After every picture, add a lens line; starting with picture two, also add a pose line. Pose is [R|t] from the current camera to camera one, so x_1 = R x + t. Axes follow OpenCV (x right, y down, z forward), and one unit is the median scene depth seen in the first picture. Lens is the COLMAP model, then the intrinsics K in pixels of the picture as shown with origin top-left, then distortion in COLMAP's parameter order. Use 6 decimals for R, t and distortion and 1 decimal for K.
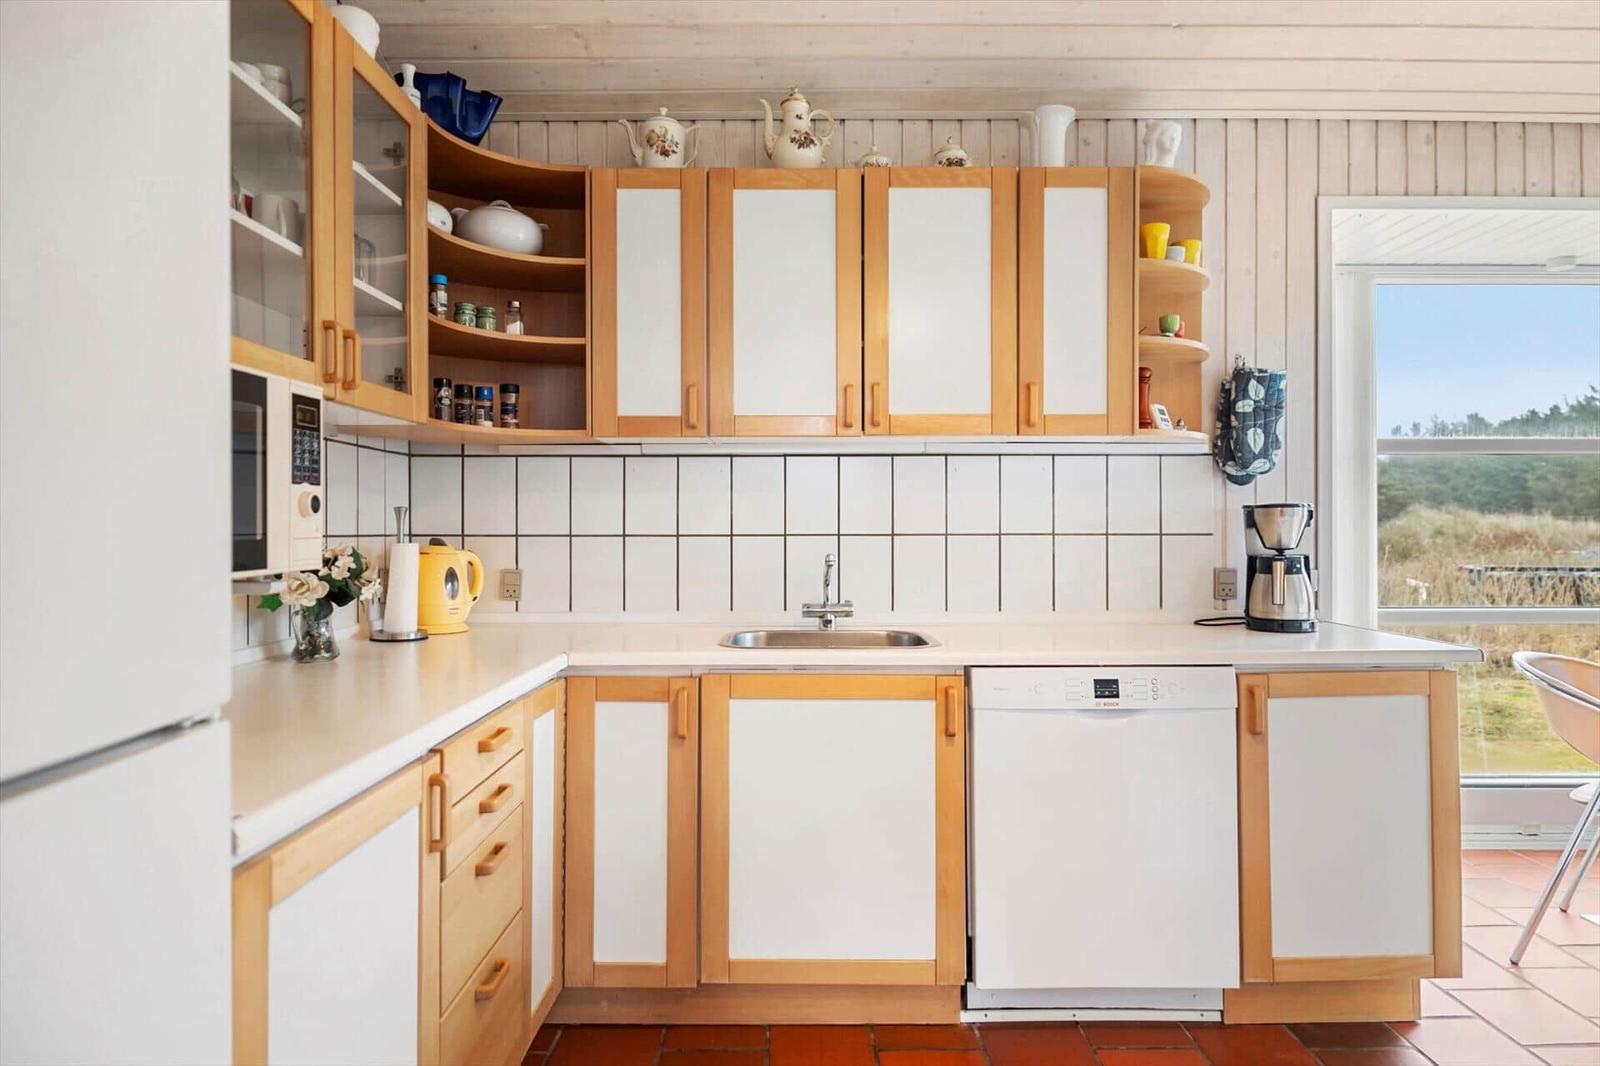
lens RADIAL K [[925.9, 0, 799.7], [0, 925.9, 529.7], [0, 0, 1]] dist [0.001954, 0.000281]
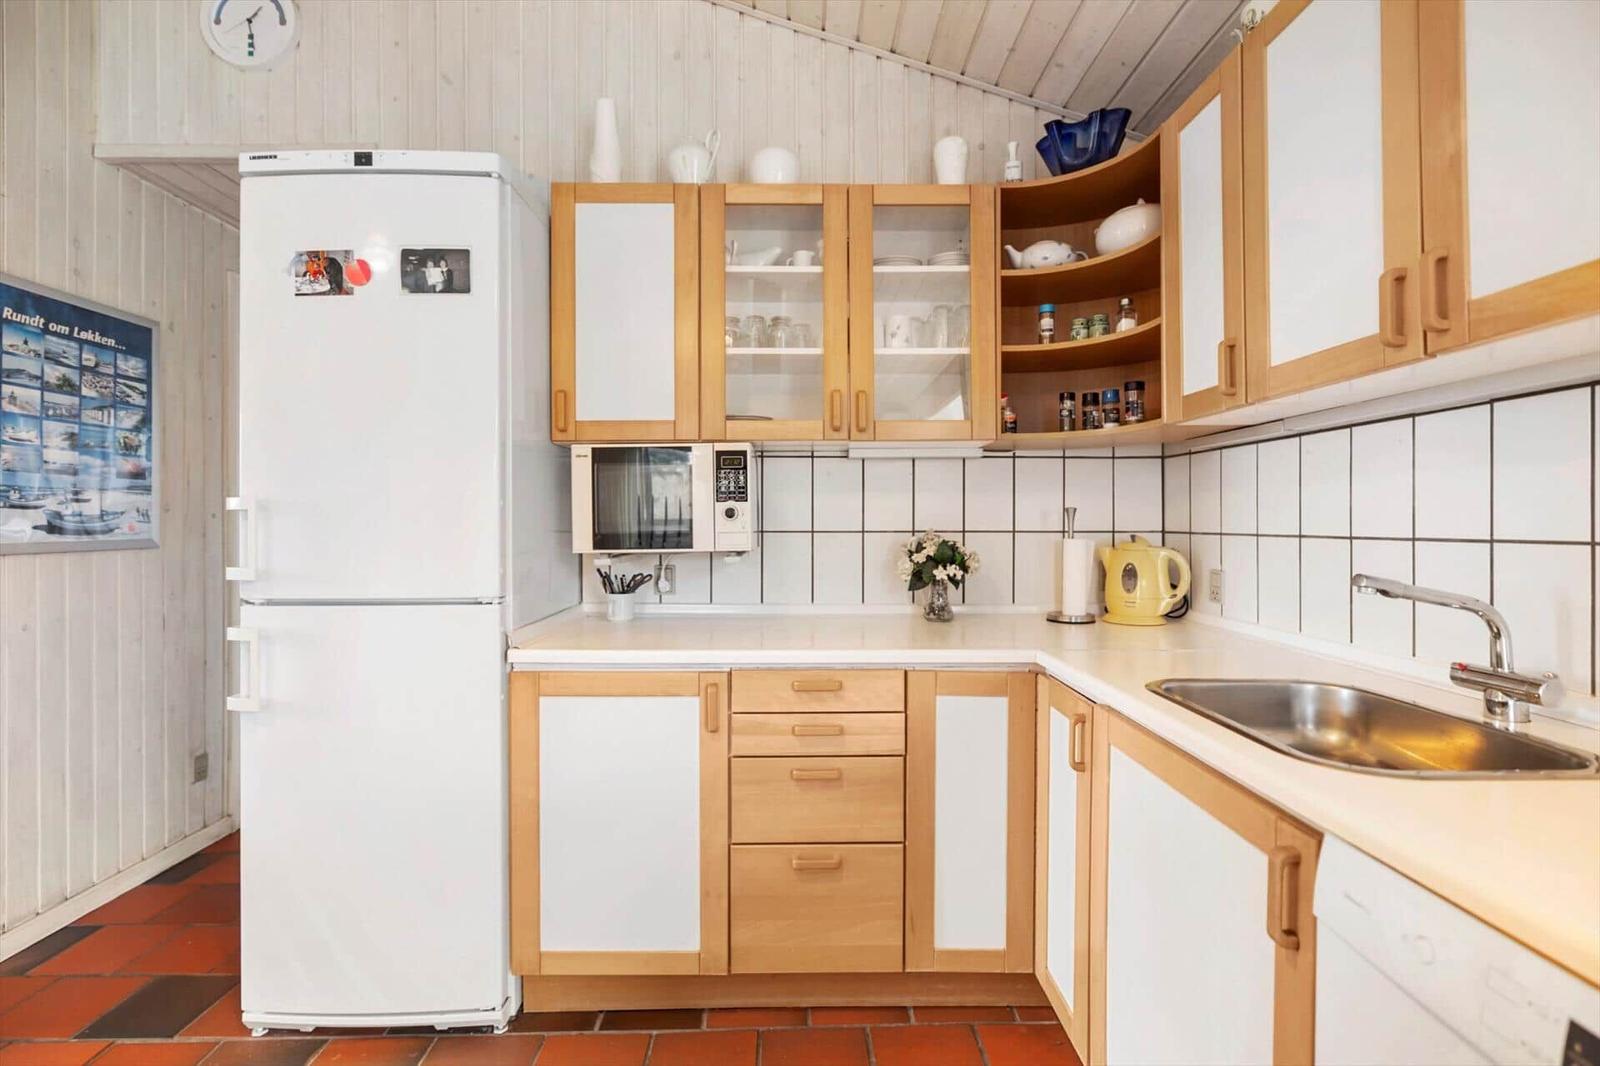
lens RADIAL K [[746.7, 0, 799.6], [0, 746.7, 524.3], [0, 0, 1]] dist [-0.011778, -0.000139]
pose [[0.004657, 0.002852, -0.999985, 0.500794], [-0.000296, 0.999996, 0.002851, -0.006079], [0.999989, 0.000282, 0.004658, 0.652862]]
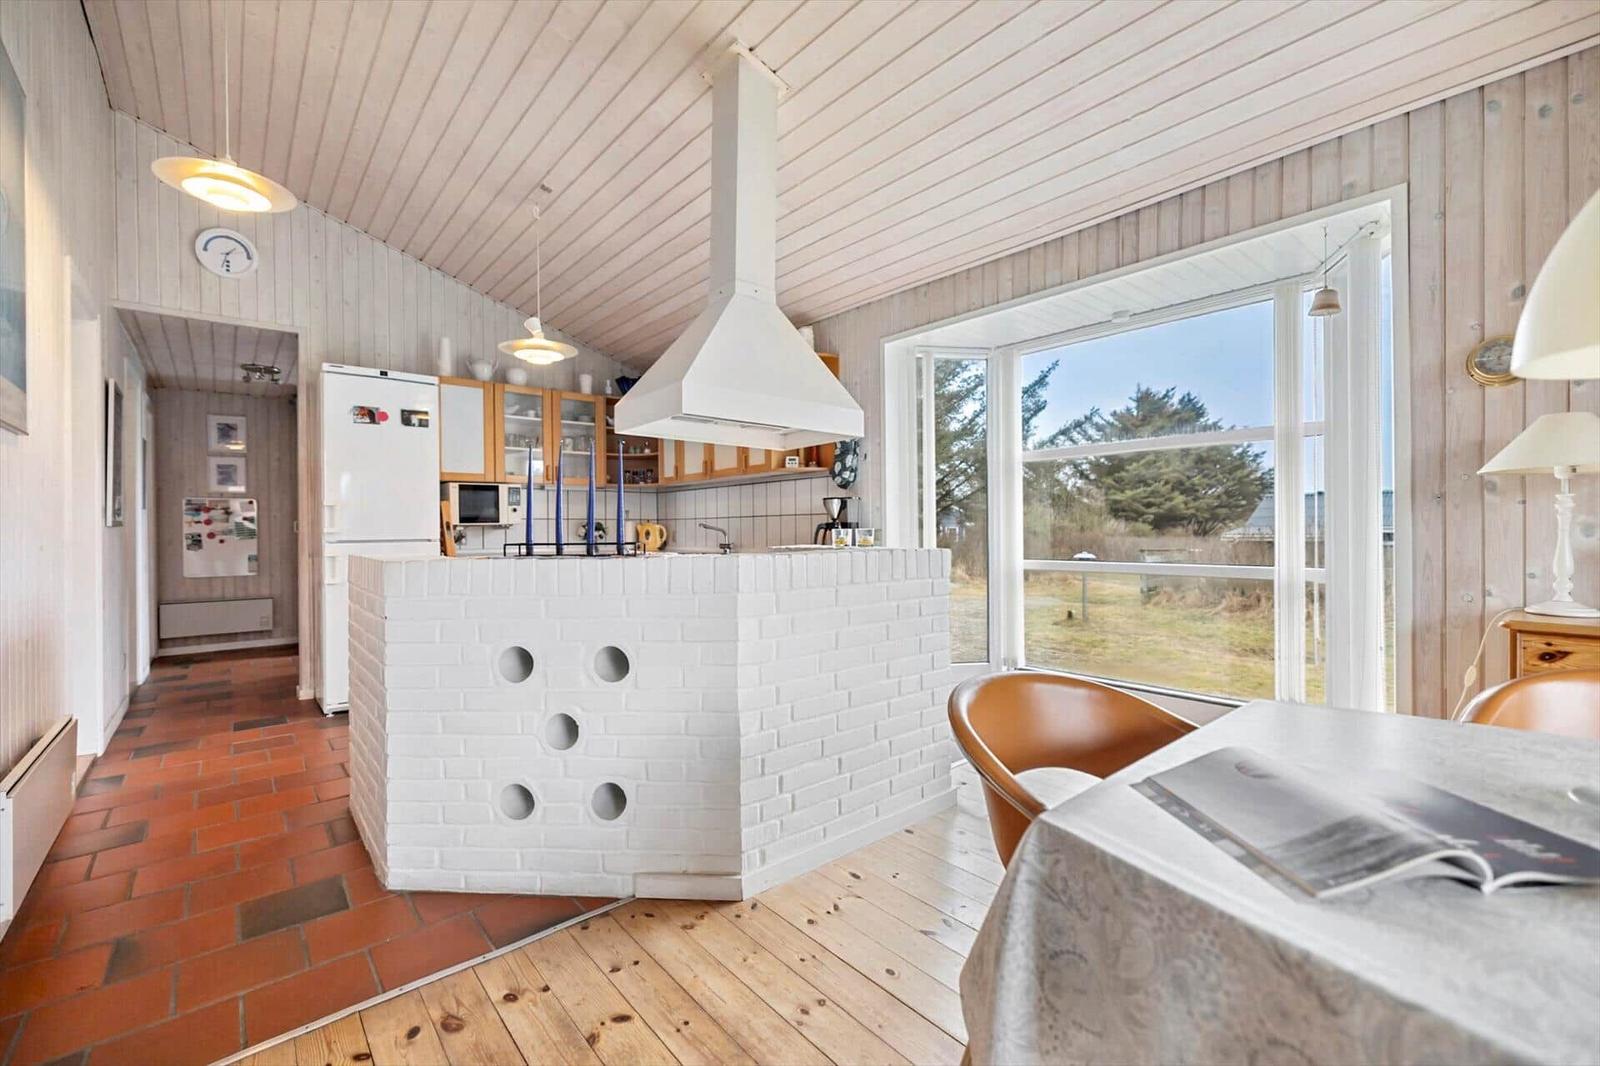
lens RADIAL K [[680.3, 0, 812.5], [0, 680.3, 532.6], [0, 0, 1]] dist [-0.001867, -0.000105]
pose [[0.652532, -0.005304, -0.757743, 1.785266], [0.009335, 0.999956, 0.001039, 0.056607], [0.757704, -0.007751, 0.652552, -0.060978]]
